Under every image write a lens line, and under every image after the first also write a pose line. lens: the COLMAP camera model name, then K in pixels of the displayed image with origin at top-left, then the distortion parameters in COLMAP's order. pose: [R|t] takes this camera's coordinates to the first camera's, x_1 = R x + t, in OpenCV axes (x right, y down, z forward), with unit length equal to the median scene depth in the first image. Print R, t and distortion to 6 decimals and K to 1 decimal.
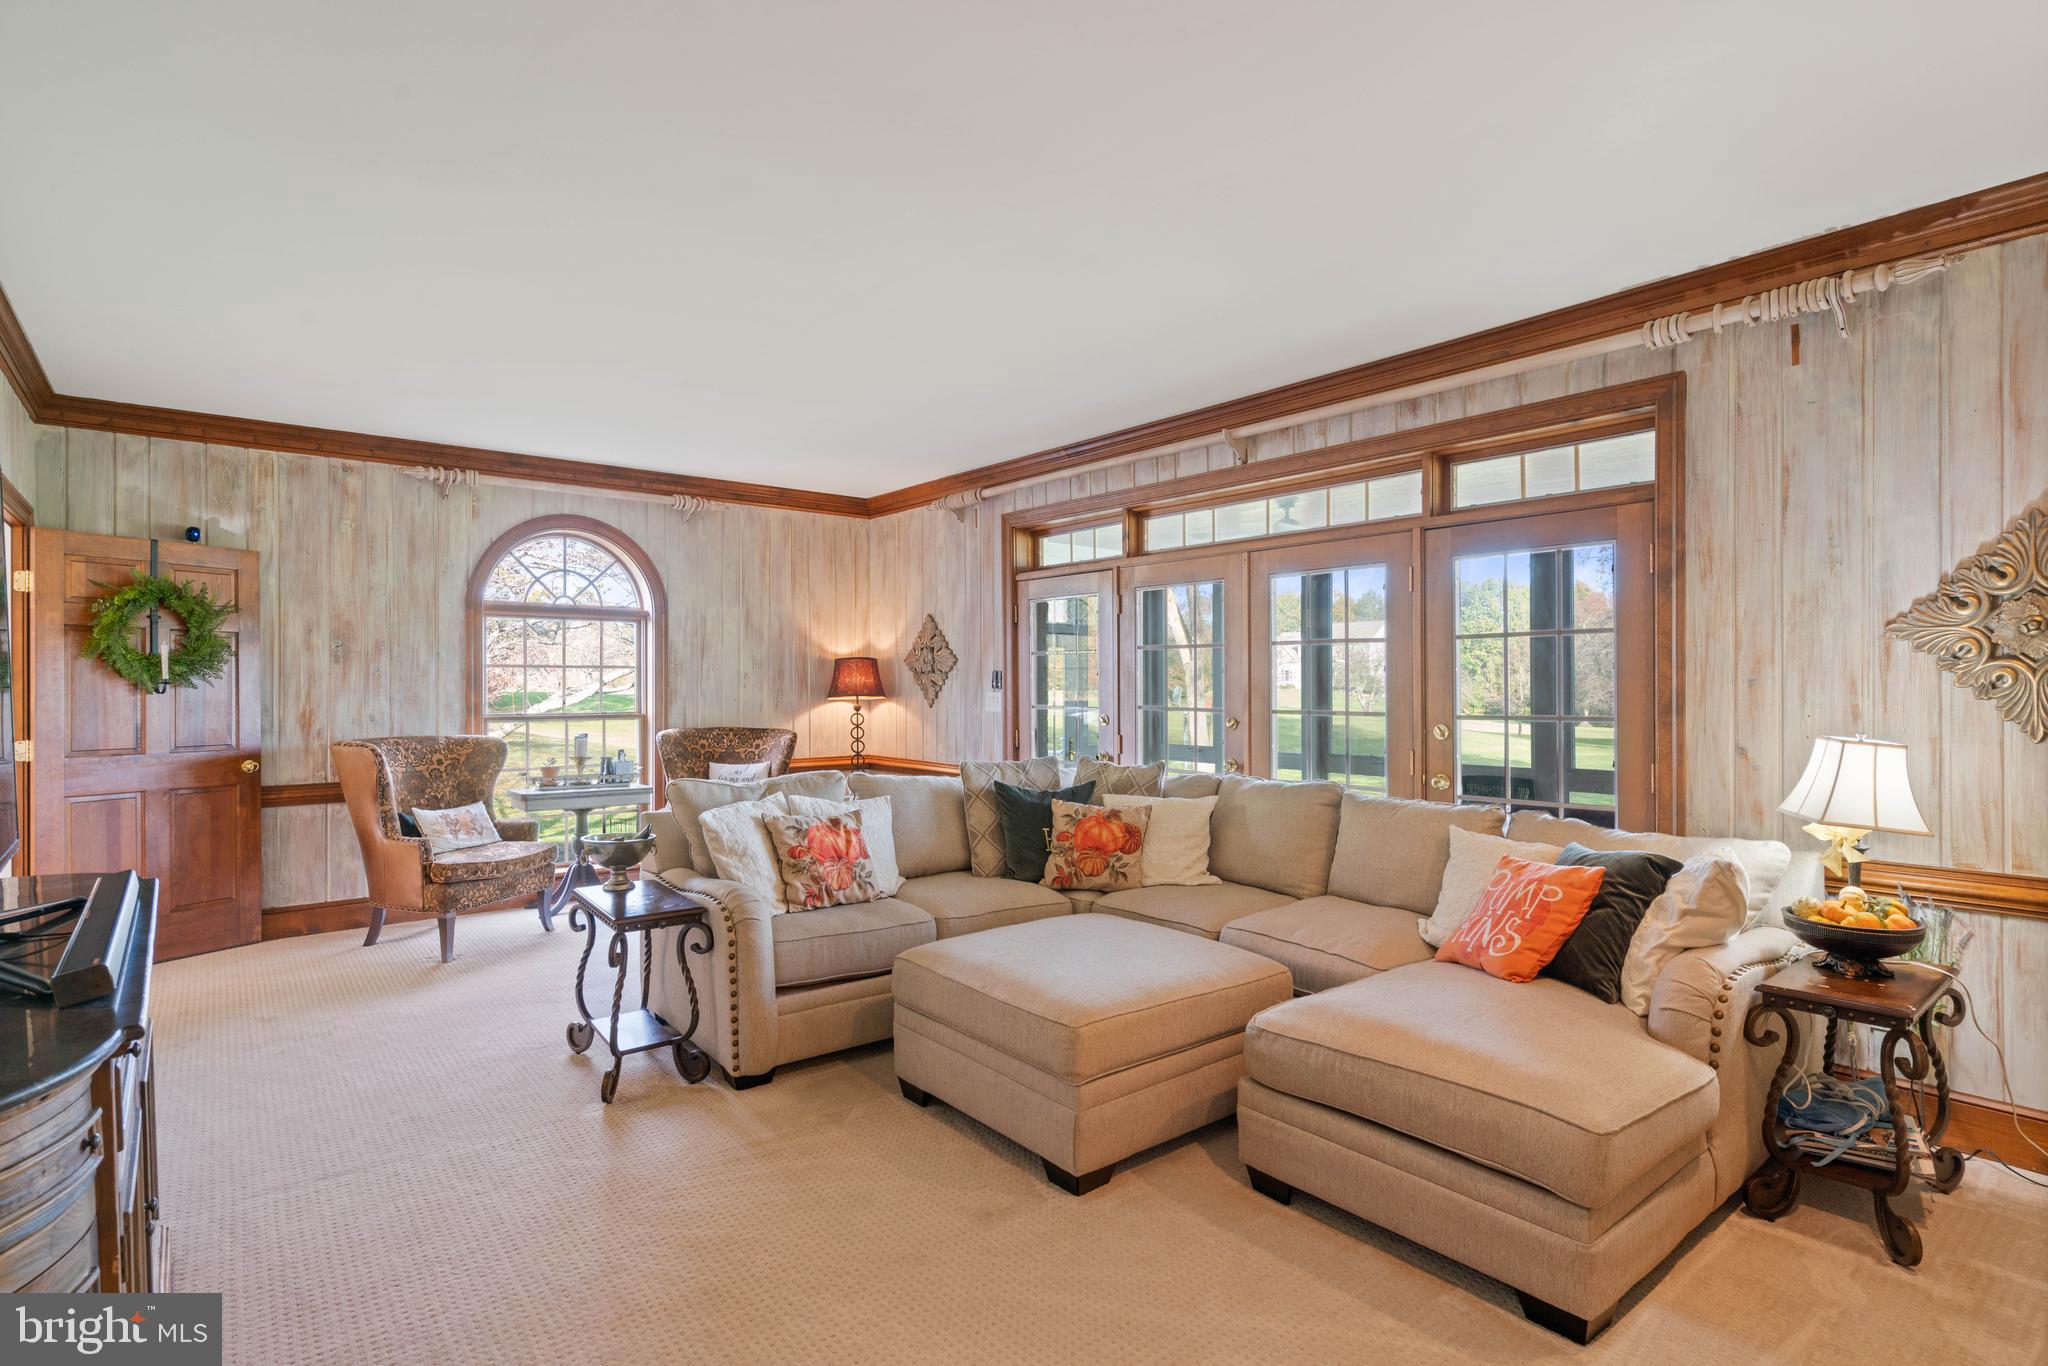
lens RADIAL K [[1032.0, 0, 1022.1], [0, 1032.0, 683.6], [0, 0, 1]] dist [0.006174, 0.000221]
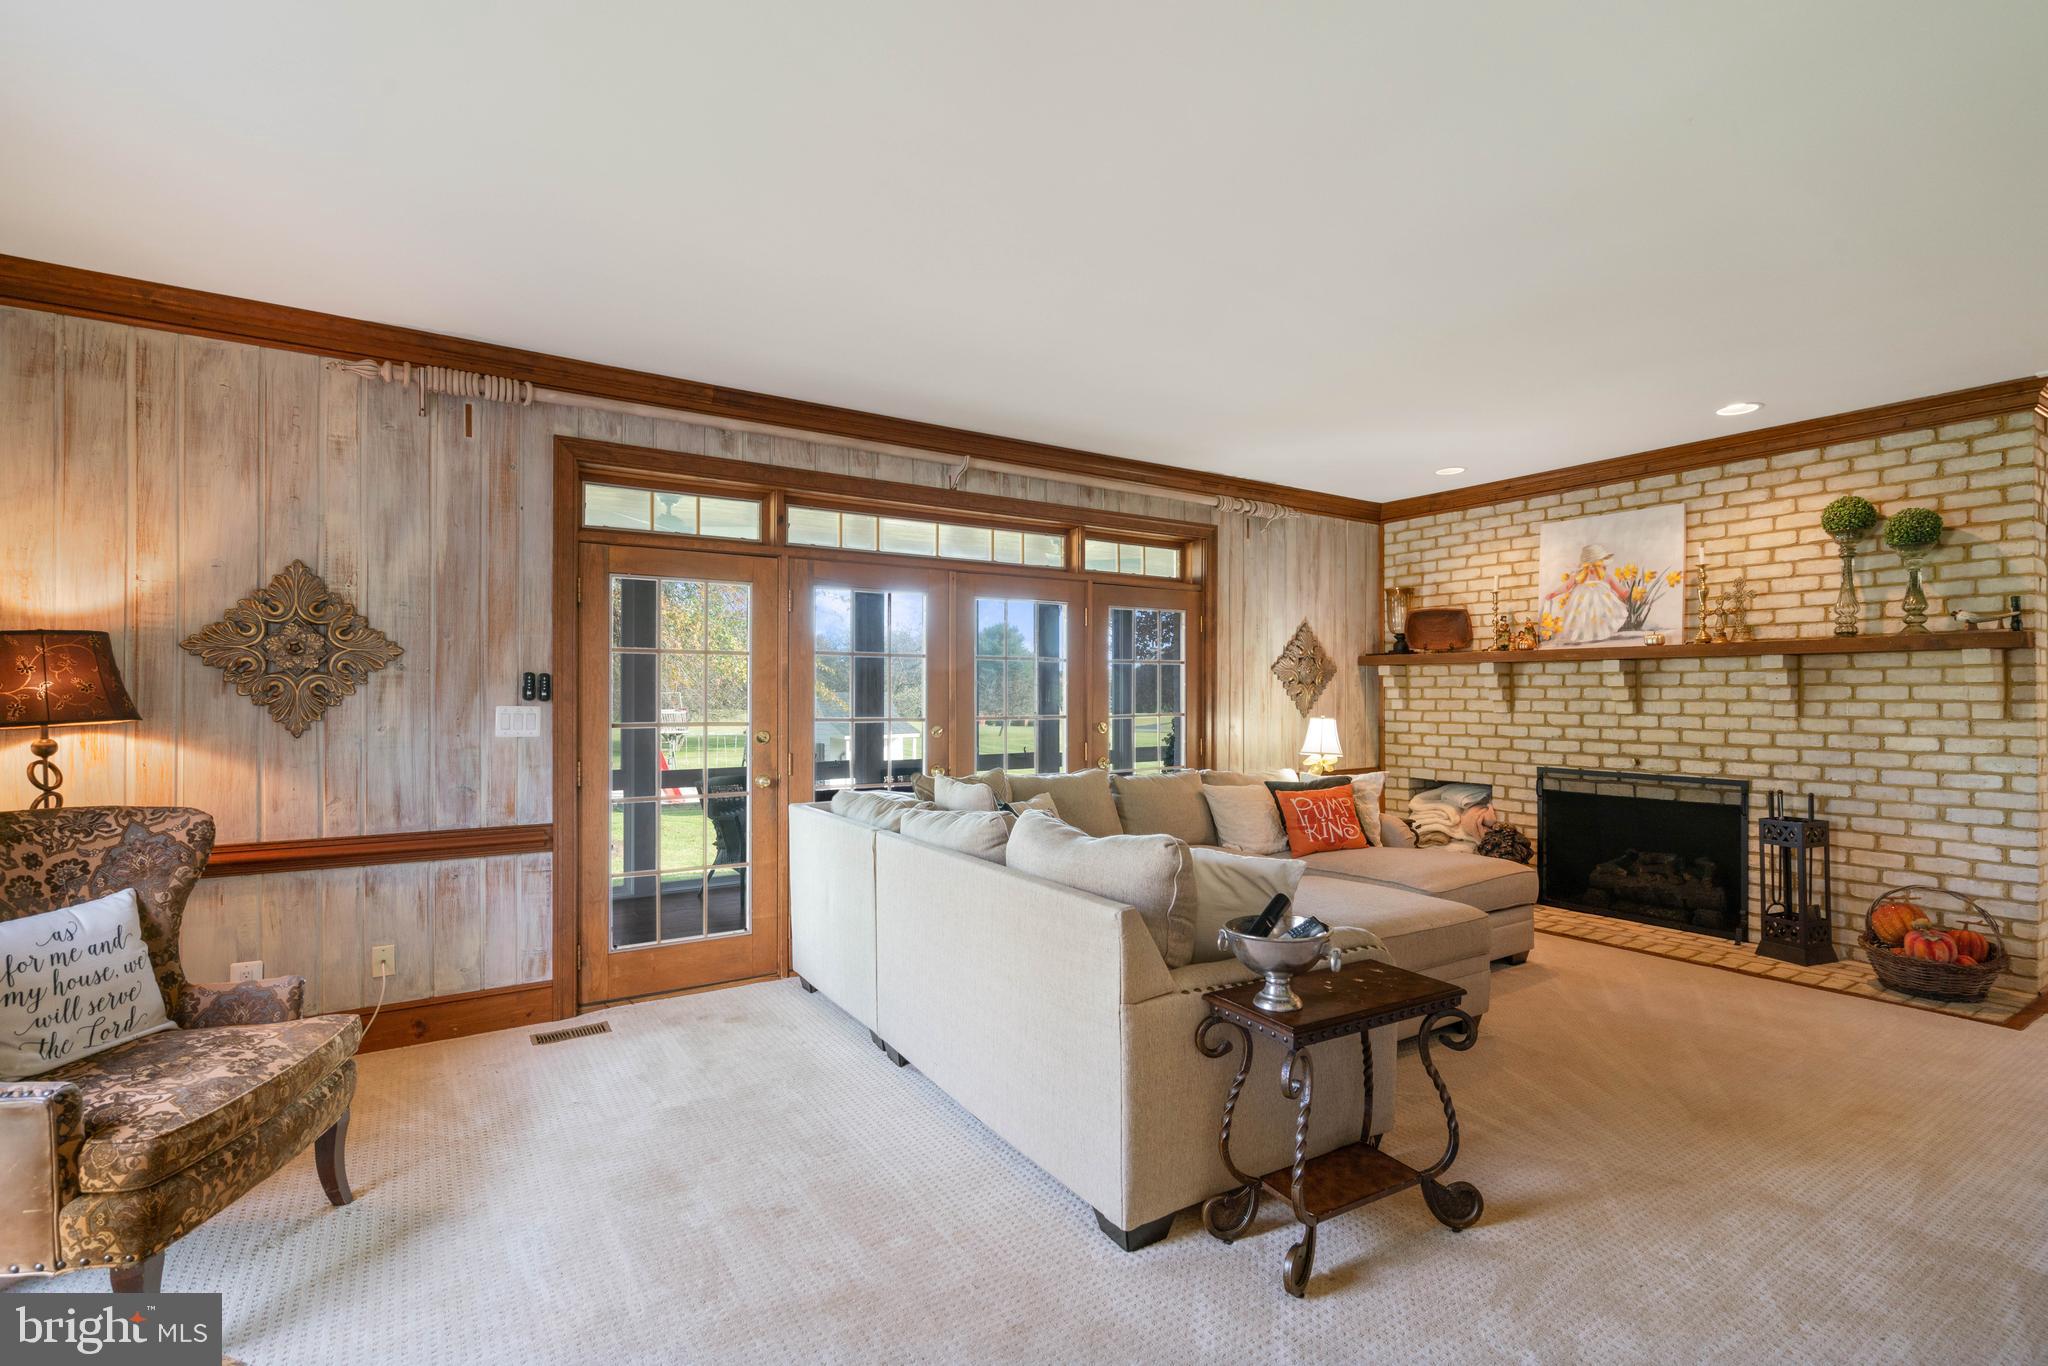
lens RADIAL K [[935.1, 0, 1024.4], [0, 935.1, 693.0], [0, 0, 1]] dist [0.001906, 0.001095]
pose [[0.097231, 0.012250, 0.995186, -0.589225], [0.006917, 0.999892, -0.012983, 0.010460], [-0.995238, 0.008146, 0.097136, 0.655726]]
